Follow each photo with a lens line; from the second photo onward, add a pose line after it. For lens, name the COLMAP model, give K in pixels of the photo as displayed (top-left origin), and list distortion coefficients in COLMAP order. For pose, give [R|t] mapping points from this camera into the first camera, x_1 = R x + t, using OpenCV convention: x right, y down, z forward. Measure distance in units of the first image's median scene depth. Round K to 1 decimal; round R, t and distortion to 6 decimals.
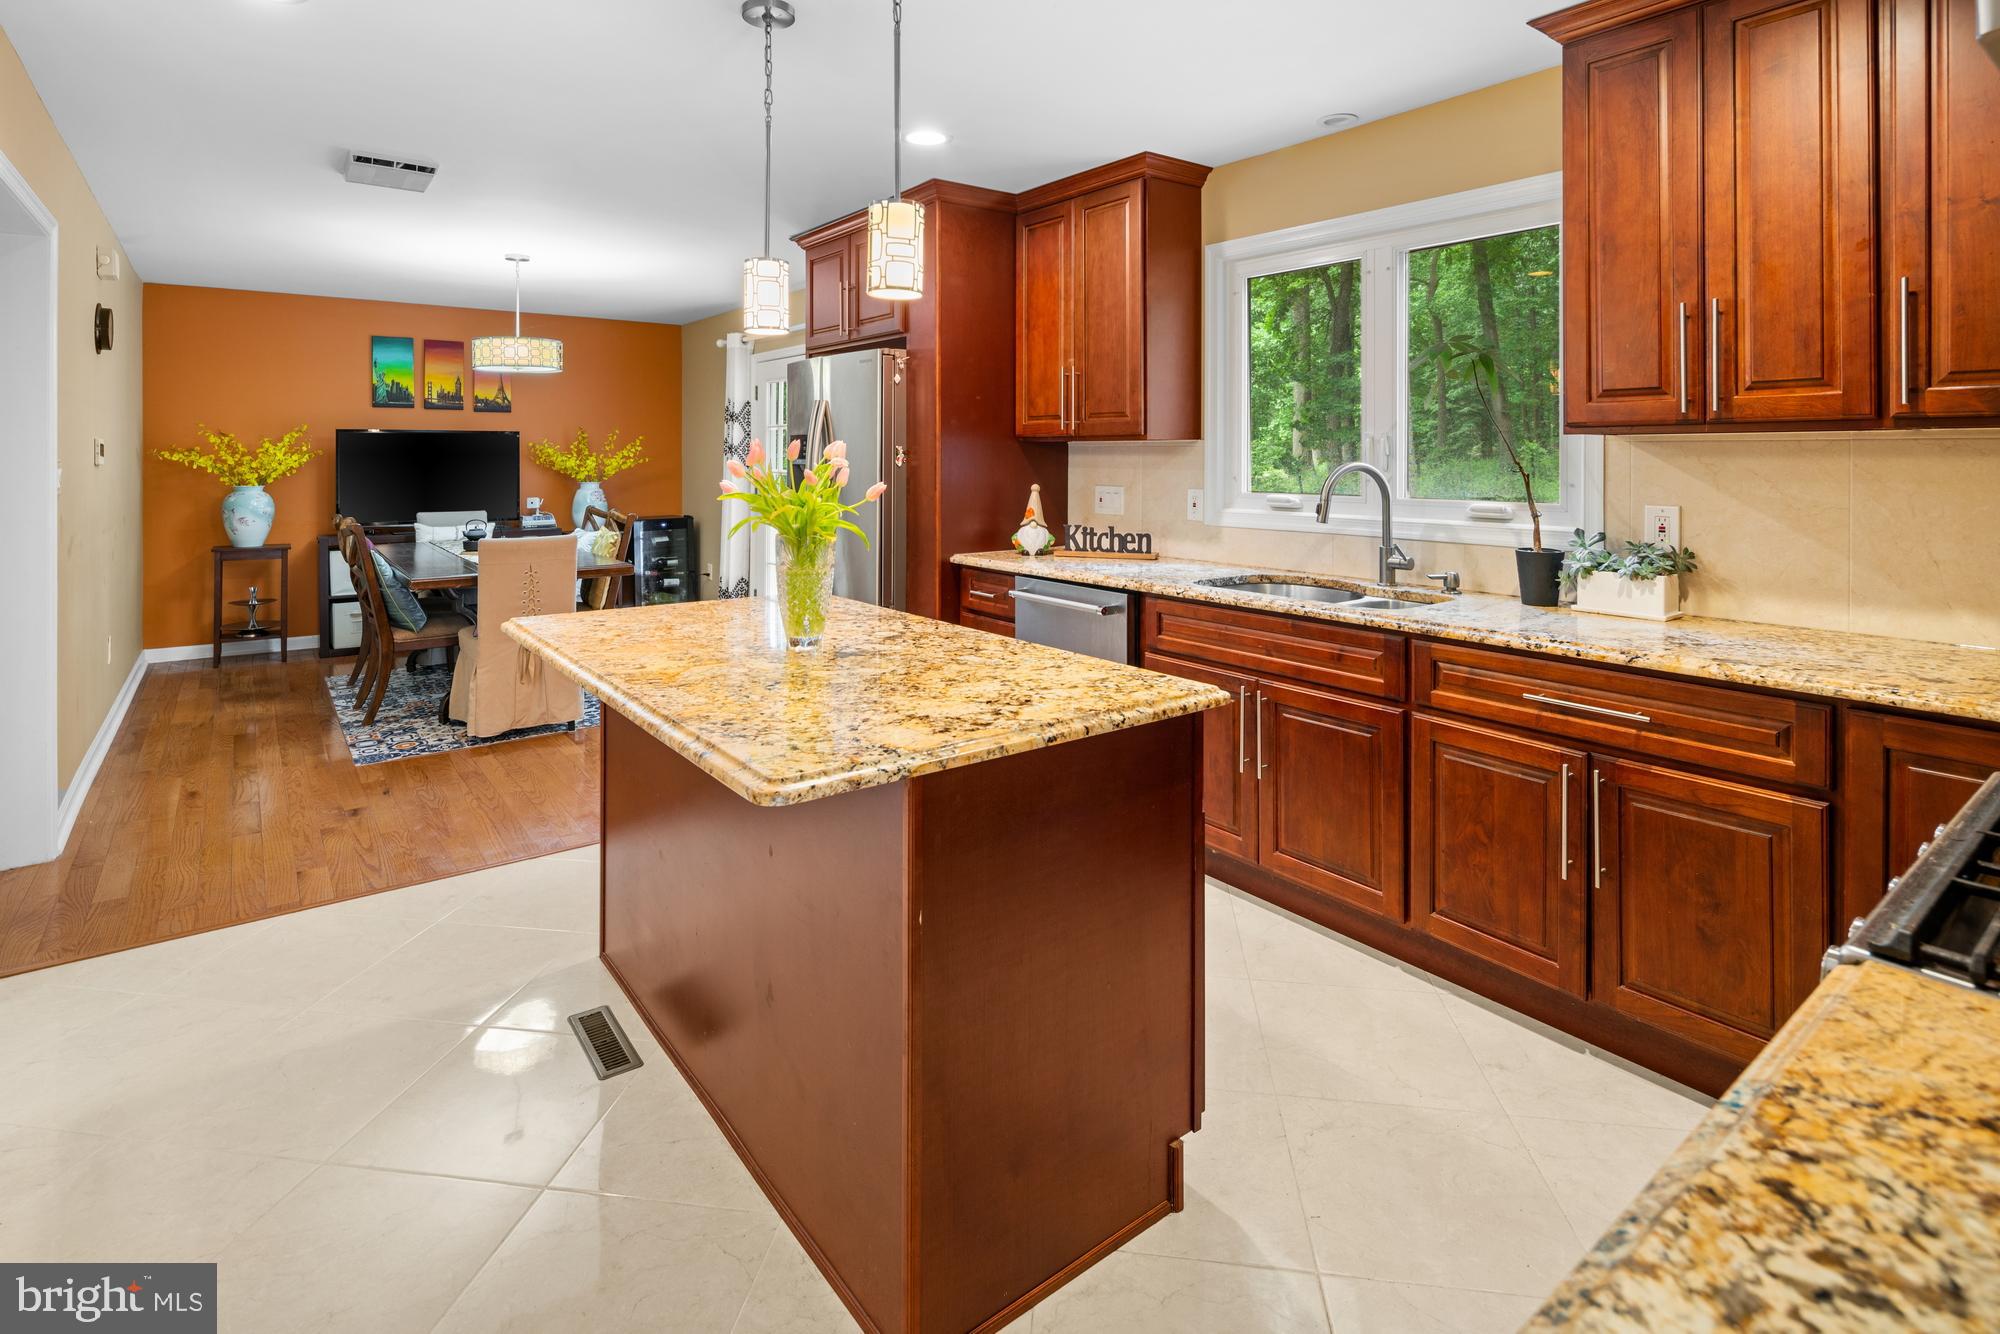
lens RADIAL K [[972.2, 0, 996.5], [0, 972.2, 455.4], [0, 0, 1]] dist [0.000752, -0.001631]
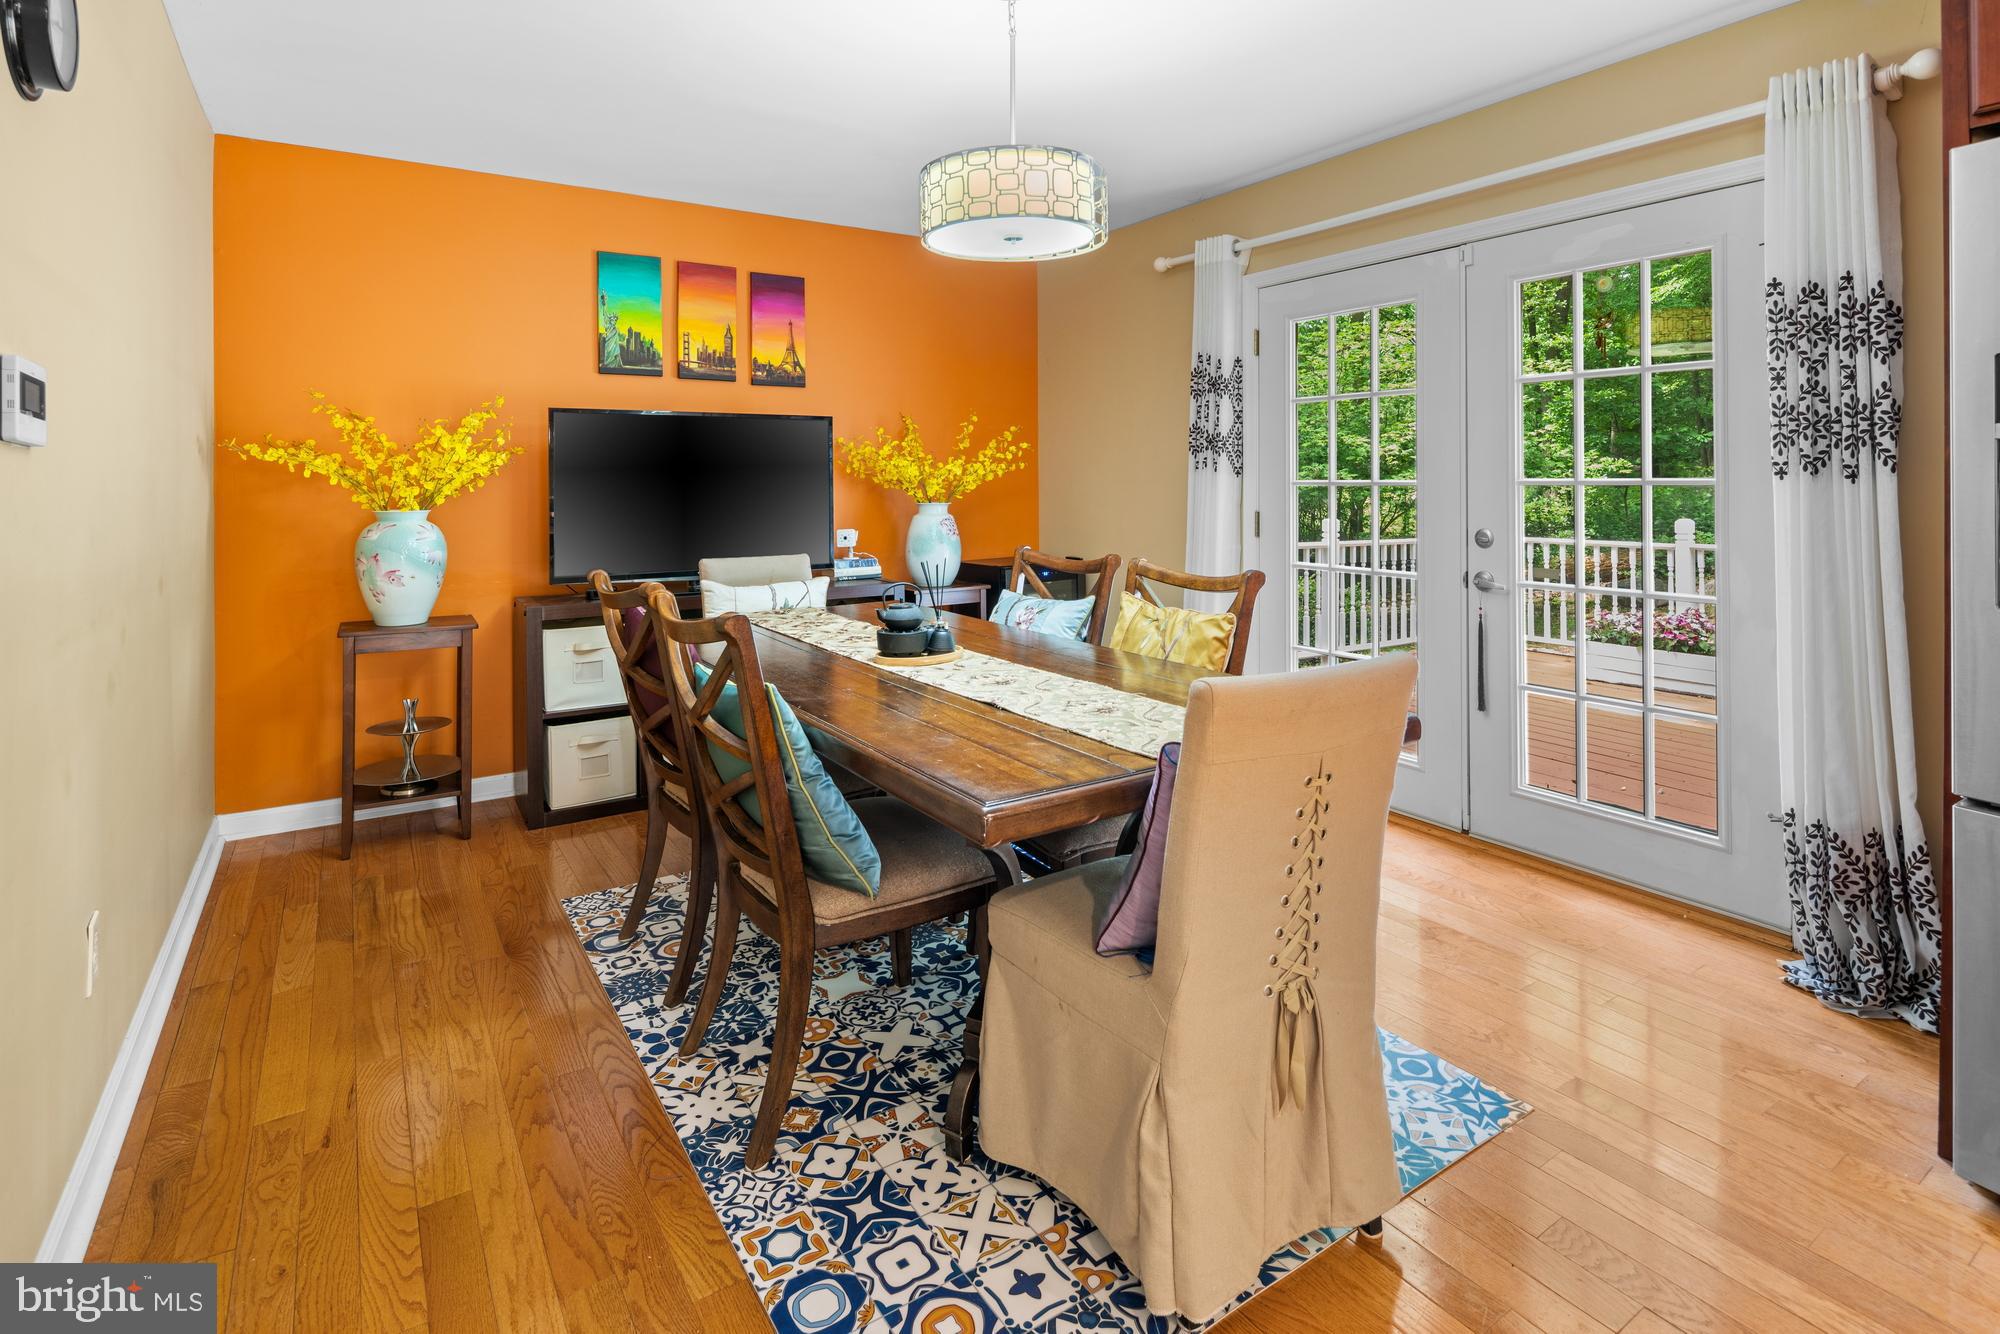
lens RADIAL K [[981.2, 0, 1006.2], [0, 981.2, 475.1], [0, 0, 1]] dist [0.001043, -0.000593]
pose [[0.997696, -0.005644, -0.067603, -0.806482], [0.005330, 0.999974, -0.004828, 0.032625], [0.067629, 0.004456, 0.997701, 0.971554]]
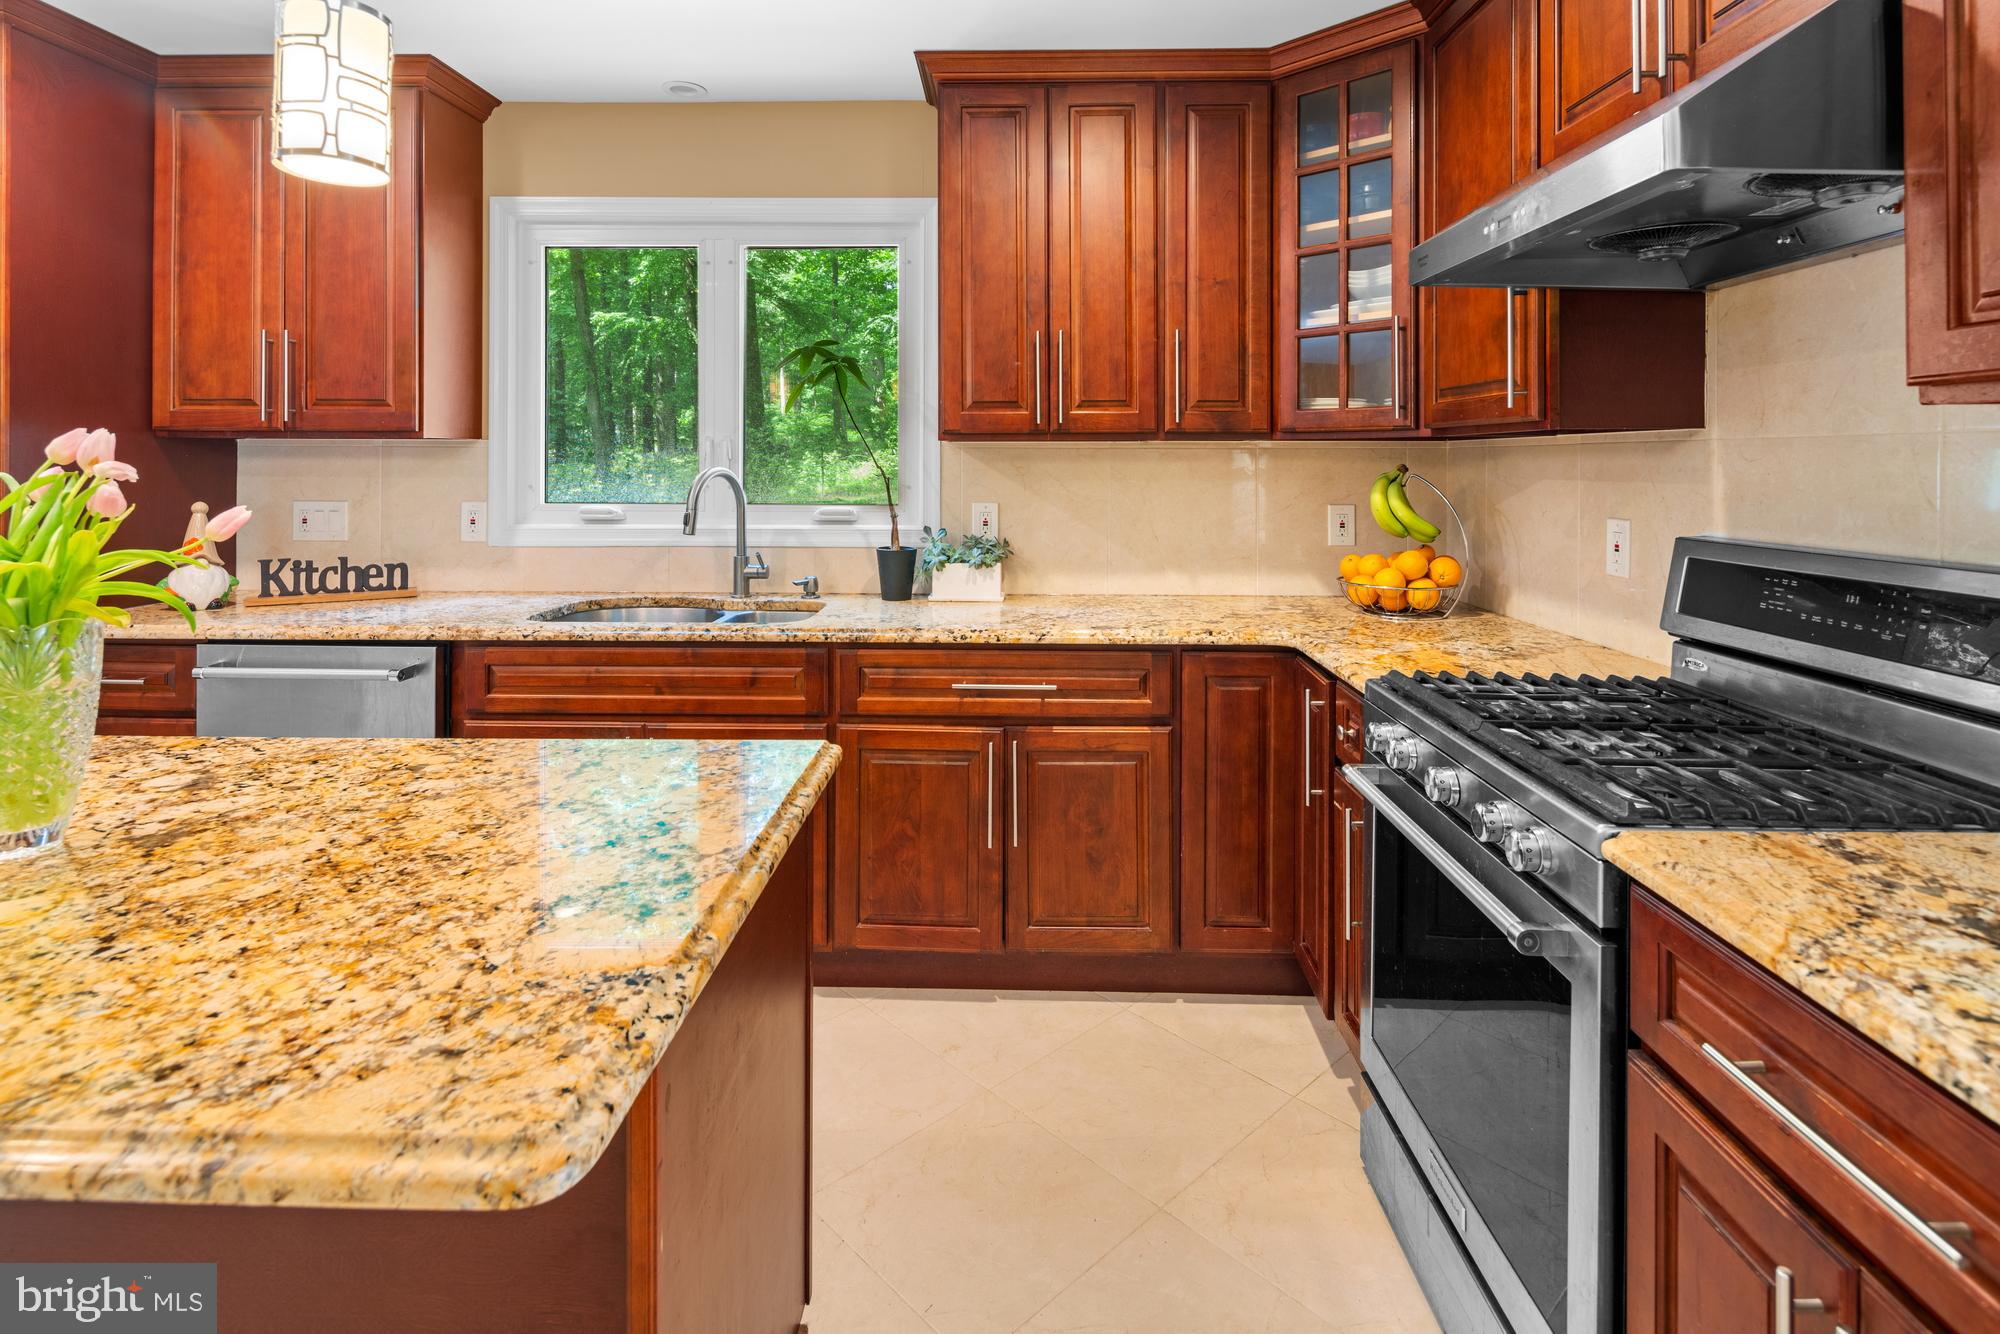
lens RADIAL K [[981.3, 0, 997.2], [0, 981.3, 459.6], [0, 0, 1]] dist [0.003795, -0.000263]
pose [[0.628173, 0.002265, 0.778070, -0.177916], [-0.001670, 0.999997, -0.001562, 0.001138], [-0.778072, -0.000318, 0.628175, 0.199390]]
